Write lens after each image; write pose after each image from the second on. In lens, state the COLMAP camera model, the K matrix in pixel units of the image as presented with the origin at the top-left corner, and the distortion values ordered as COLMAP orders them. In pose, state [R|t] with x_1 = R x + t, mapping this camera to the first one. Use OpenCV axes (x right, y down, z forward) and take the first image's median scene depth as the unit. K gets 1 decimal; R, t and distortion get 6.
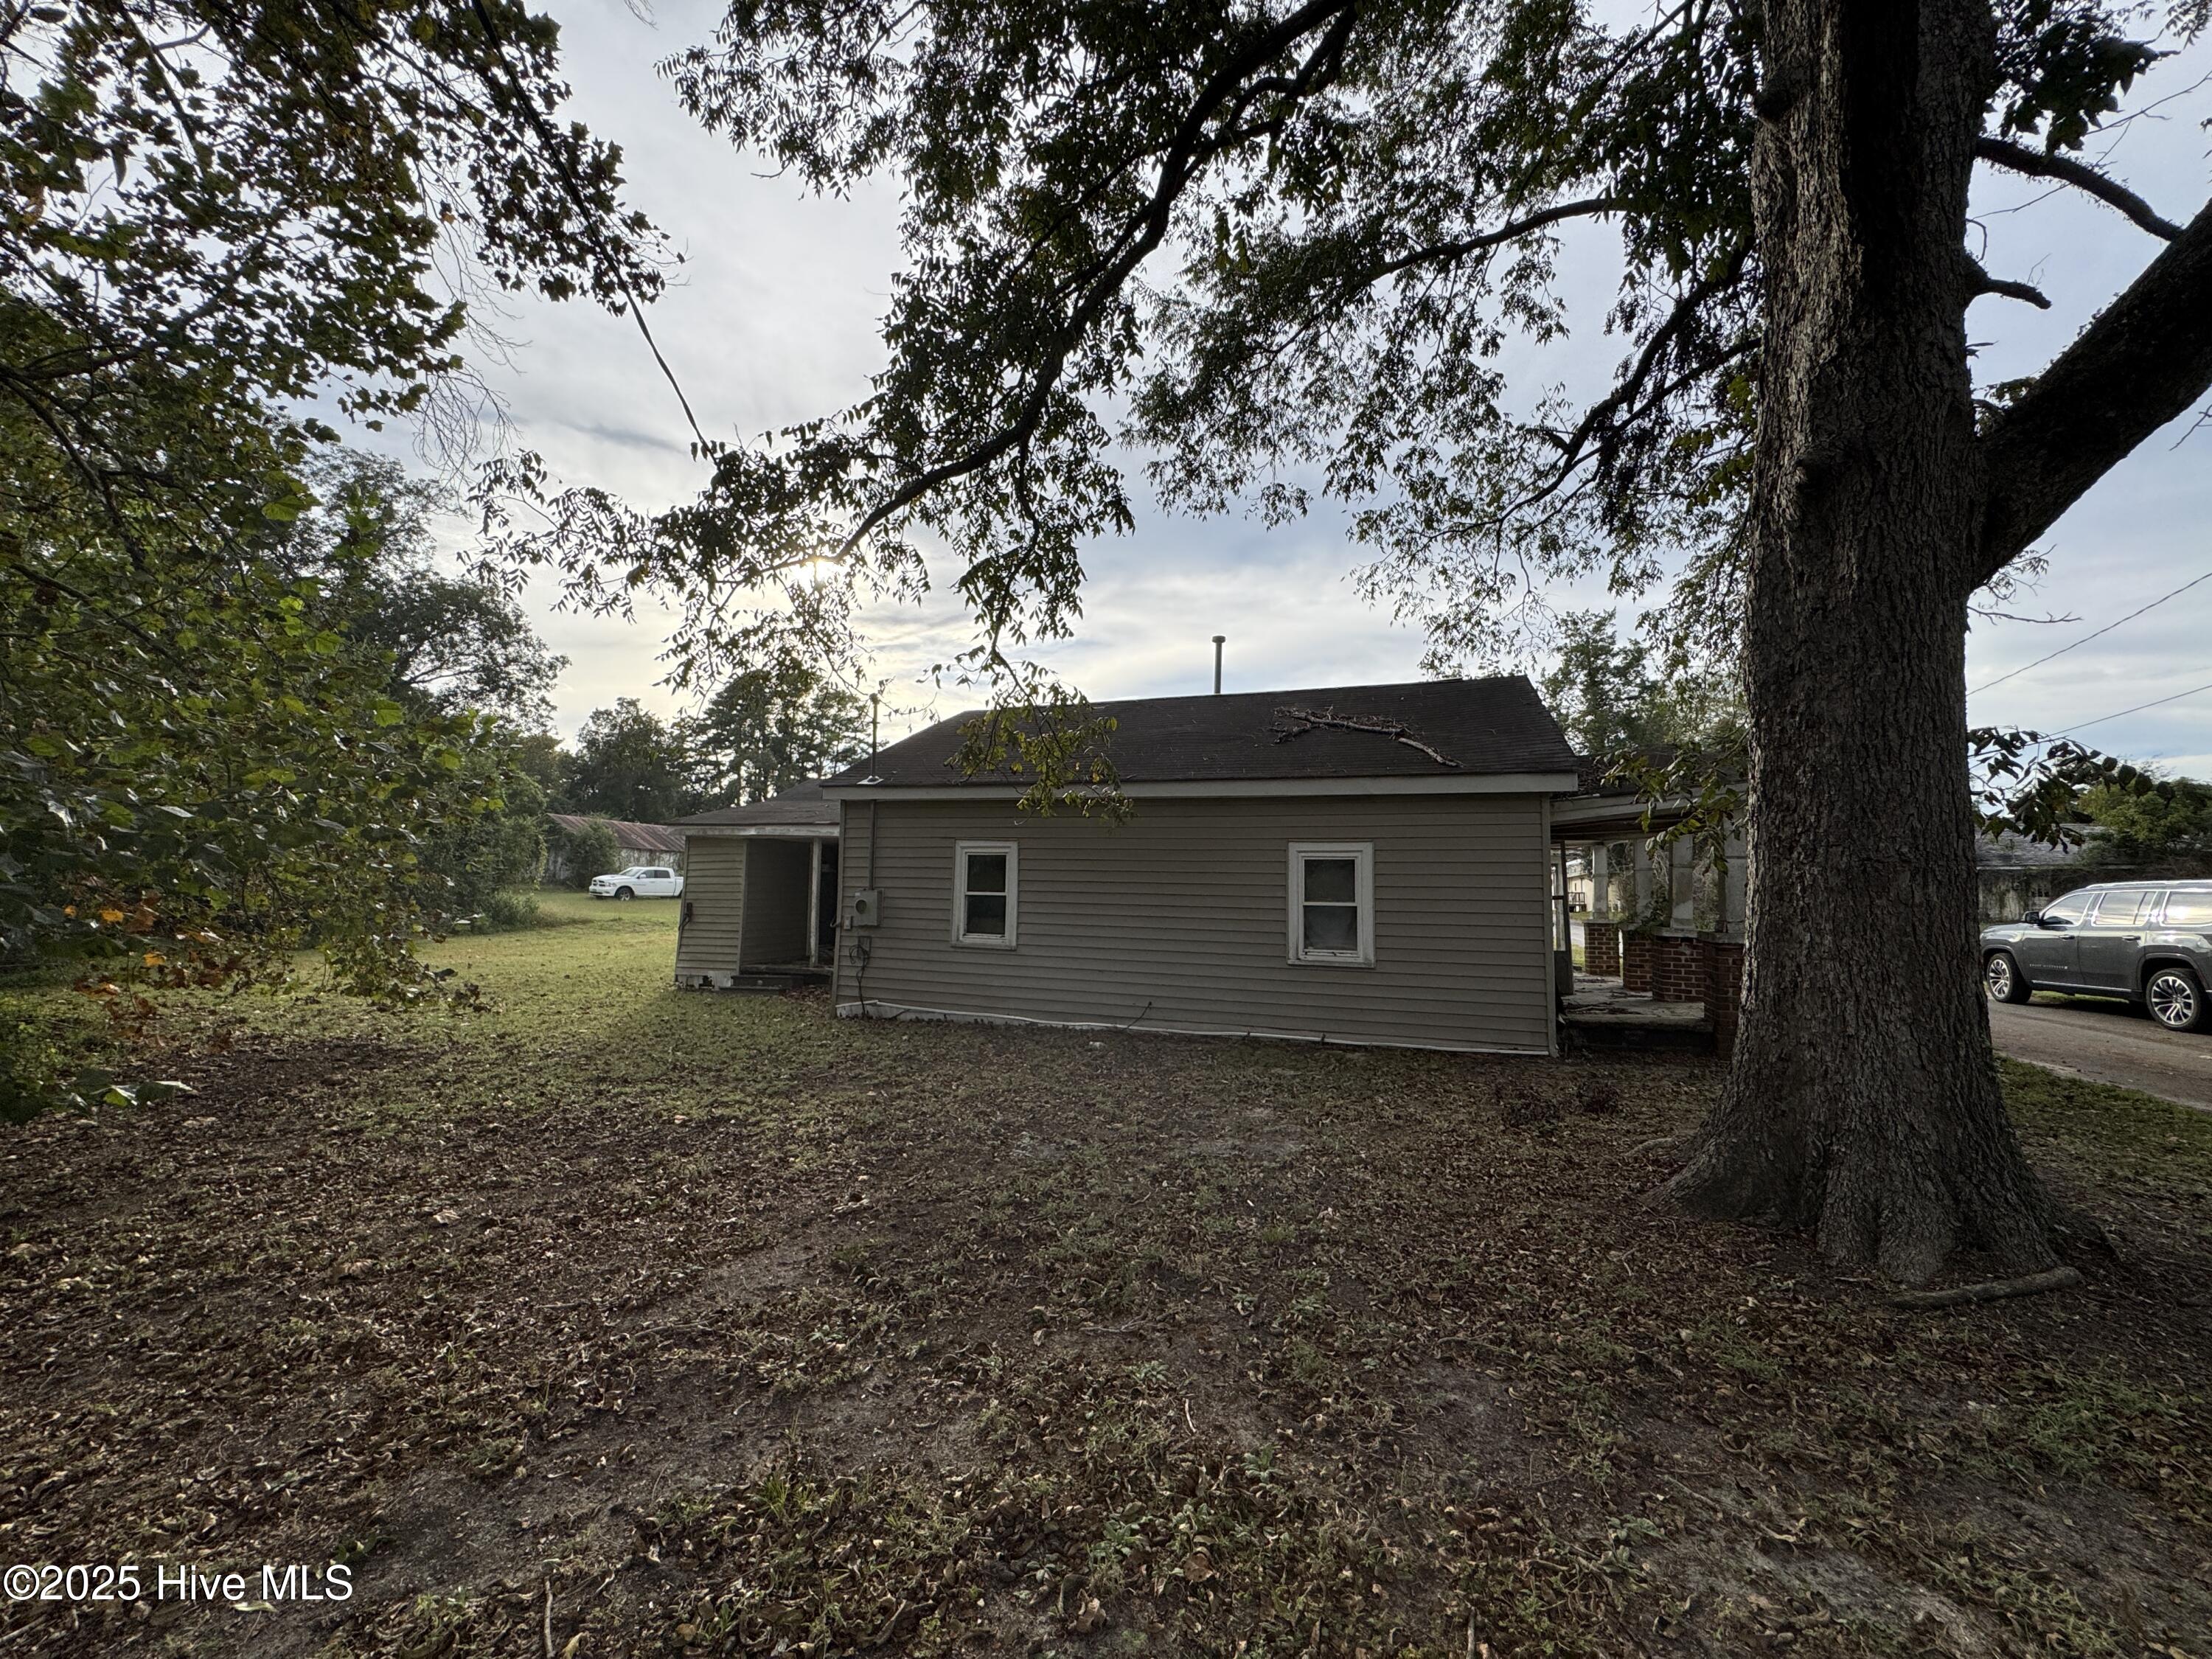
lens RADIAL K [[890.0, 0, 1101.7], [0, 890.0, 831.6], [0, 0, 1]] dist [0.001280, -0.004098]
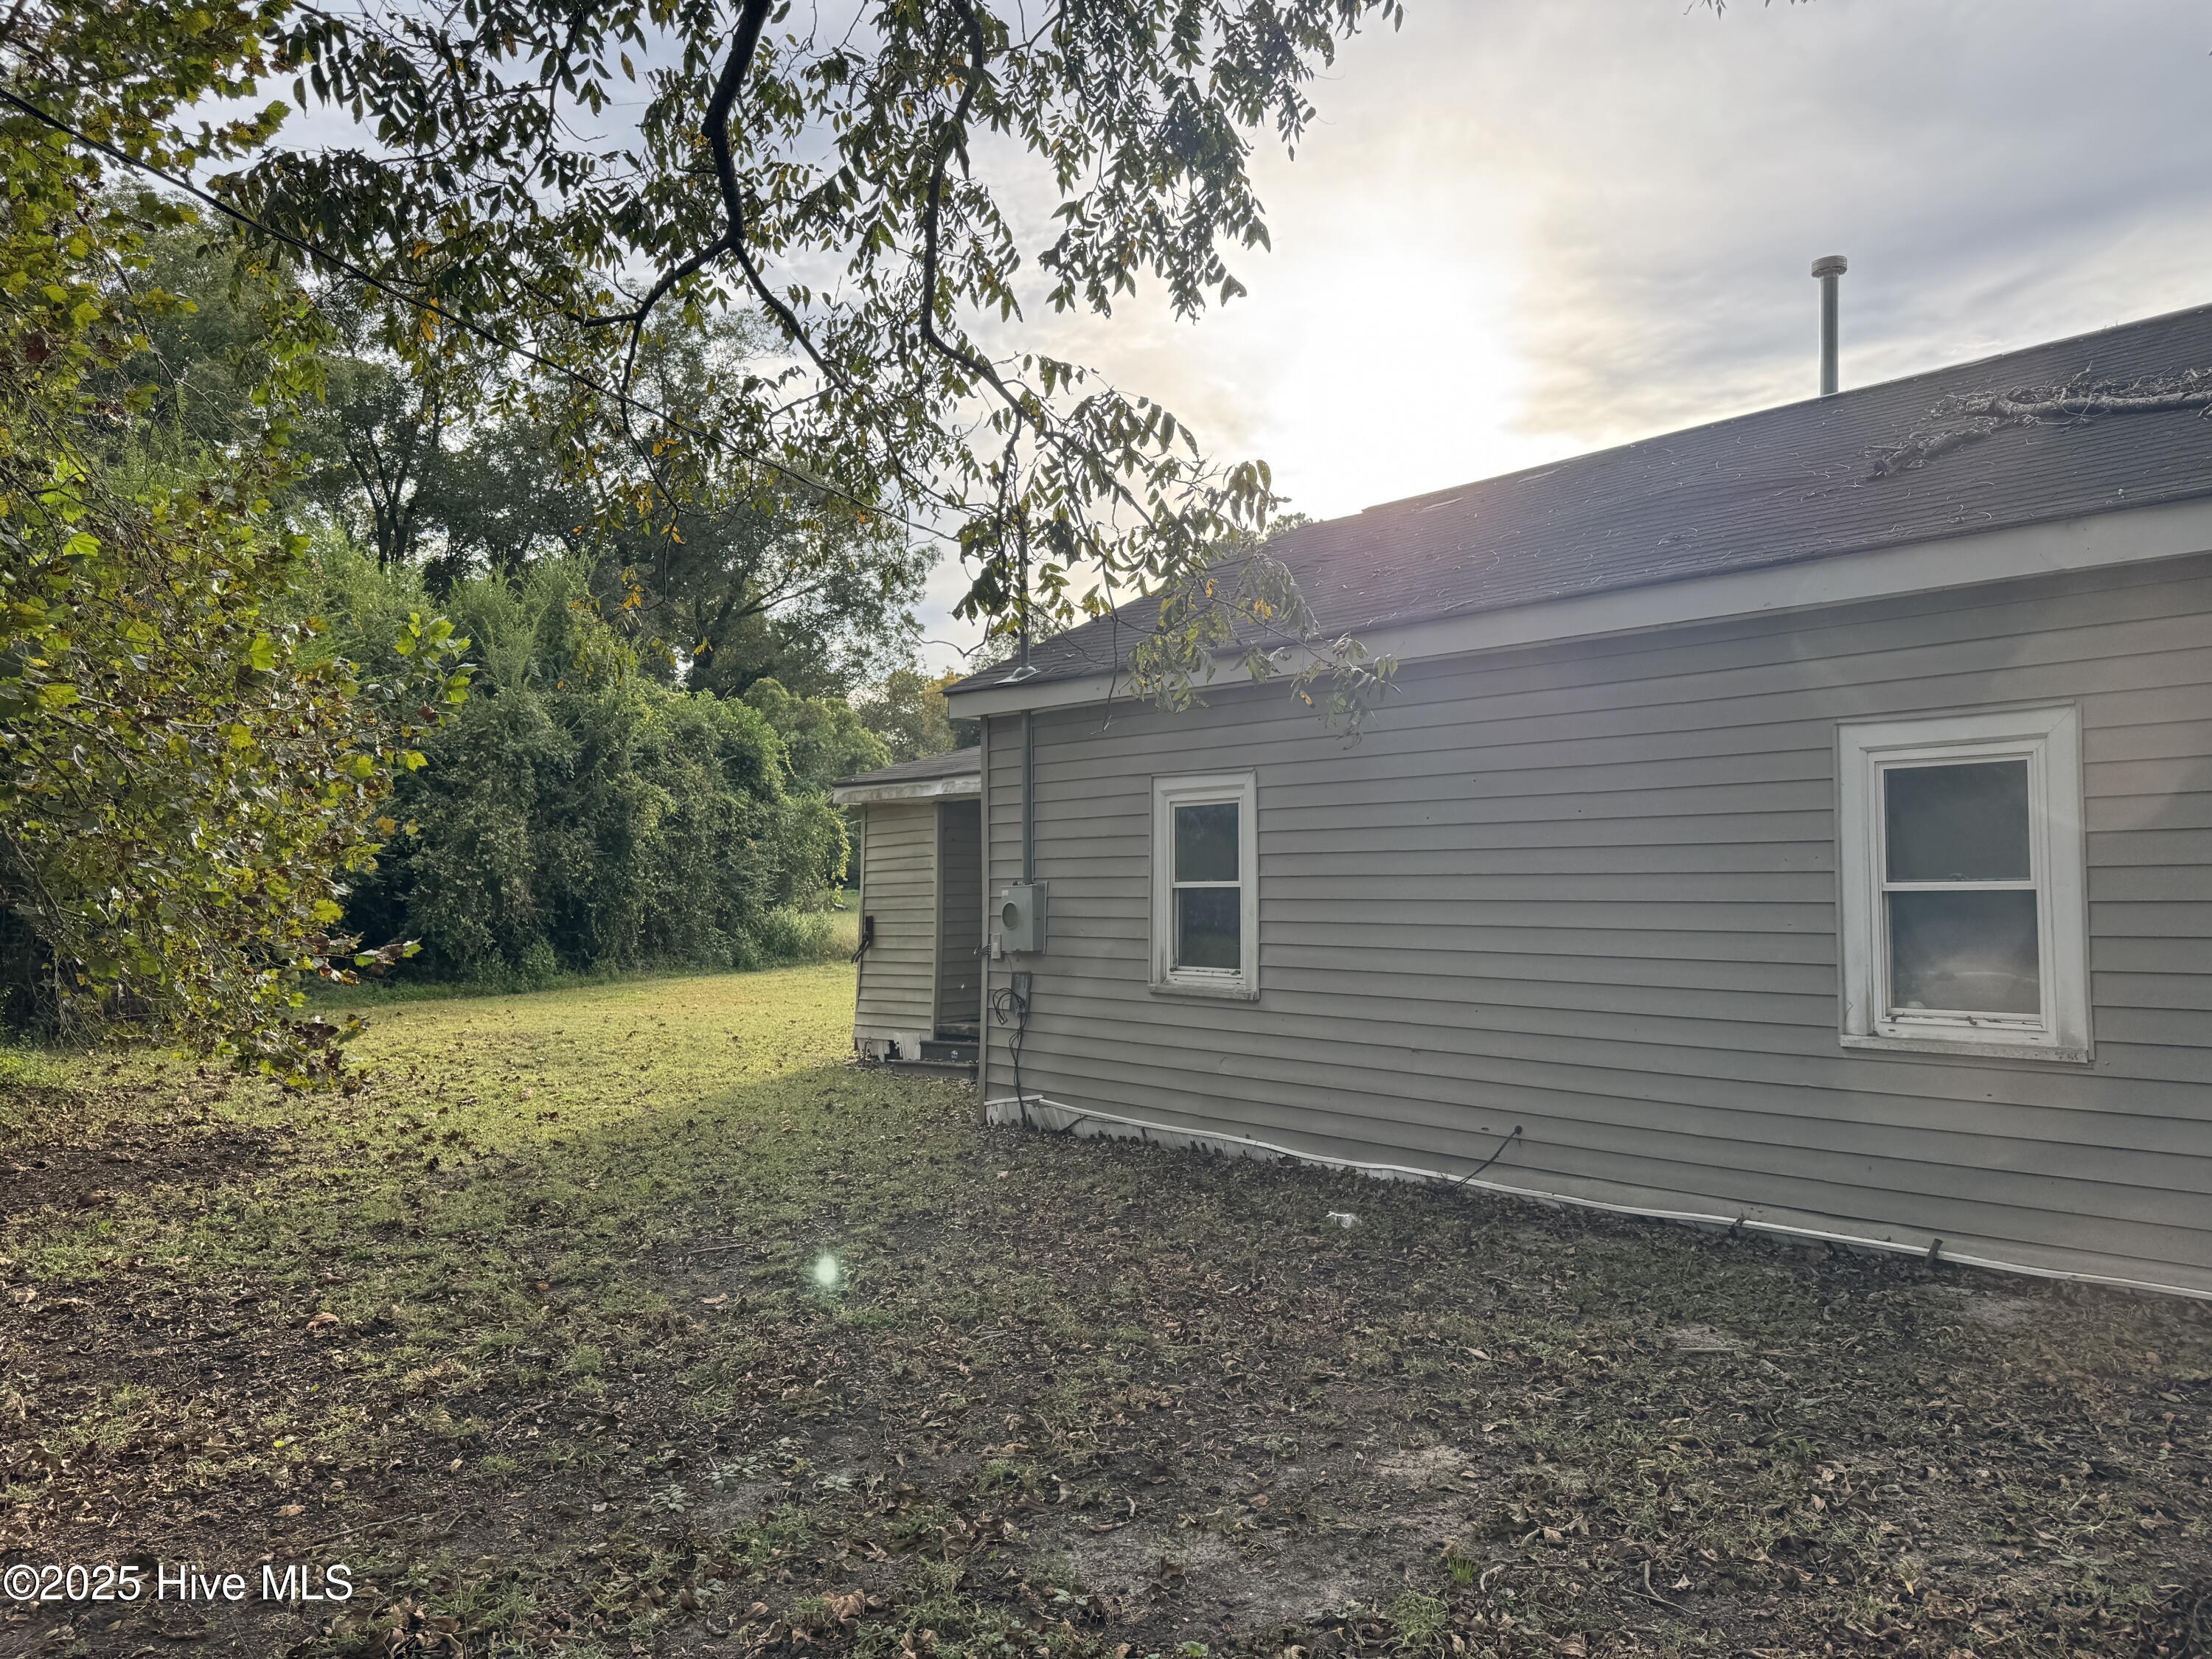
lens RADIAL K [[1552.7, 0, 1102.4], [0, 1552.7, 826.5], [0, 0, 1]] dist [0.098355, -0.088773]
pose [[0.880055, -0.044758, -0.472758, 0.218274], [0.055419, 0.998426, 0.008639, 0.027165], [0.471627, -0.033803, 0.881150, 0.221950]]
